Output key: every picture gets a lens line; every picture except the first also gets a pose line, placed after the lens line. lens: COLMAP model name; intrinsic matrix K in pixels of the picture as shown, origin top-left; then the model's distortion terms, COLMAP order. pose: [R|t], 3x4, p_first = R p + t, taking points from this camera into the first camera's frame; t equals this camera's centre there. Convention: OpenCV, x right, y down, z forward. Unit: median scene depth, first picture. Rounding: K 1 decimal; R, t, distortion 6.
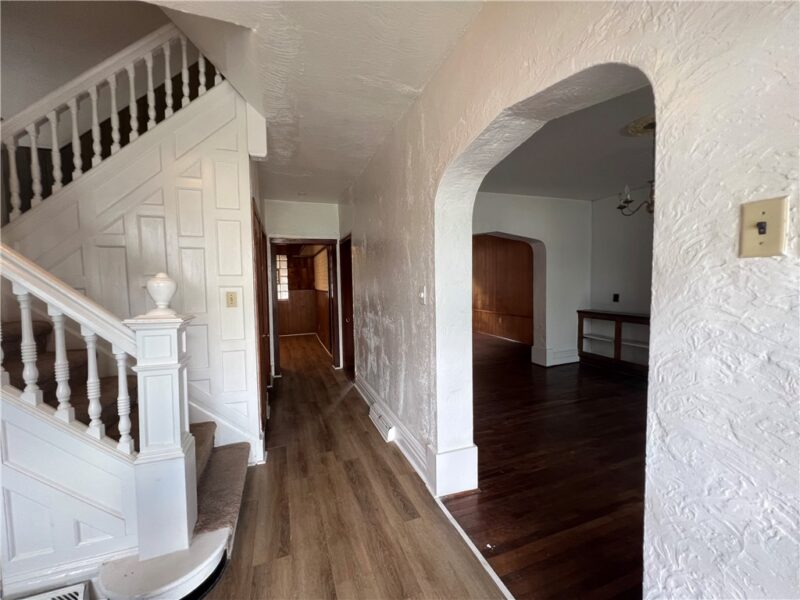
lens RADIAL K [[319.6, 0, 400.0], [0, 319.6, 300.0], [0, 0, 1]] dist [0.000279, 0.000240]
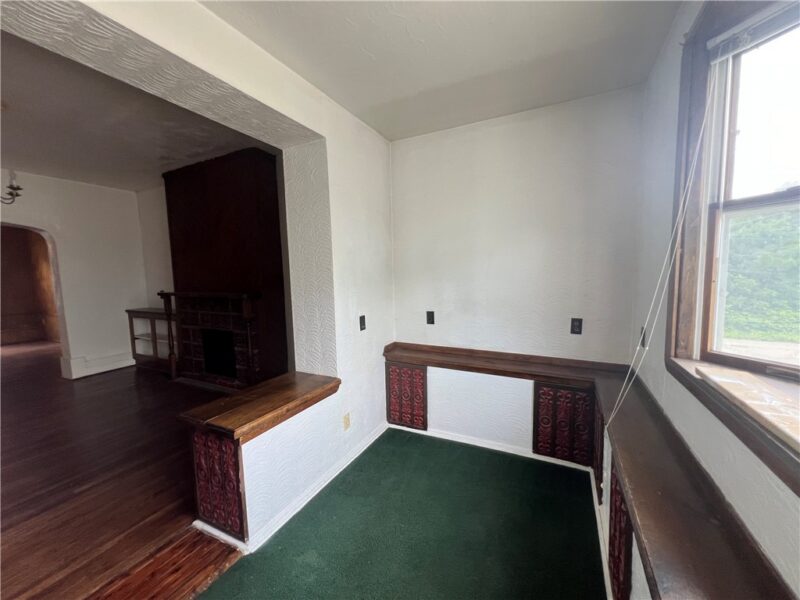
lens RADIAL K [[319.6, 0, 400.0], [0, 319.6, 300.0], [0, 0, 1]] dist [0.000279, 0.000240]
pose [[0.735470, -0.055831, 0.675253, 0.515724], [0.039321, 0.998437, 0.039725, -0.001307], [-0.676415, -0.002665, 0.736516, -0.202524]]
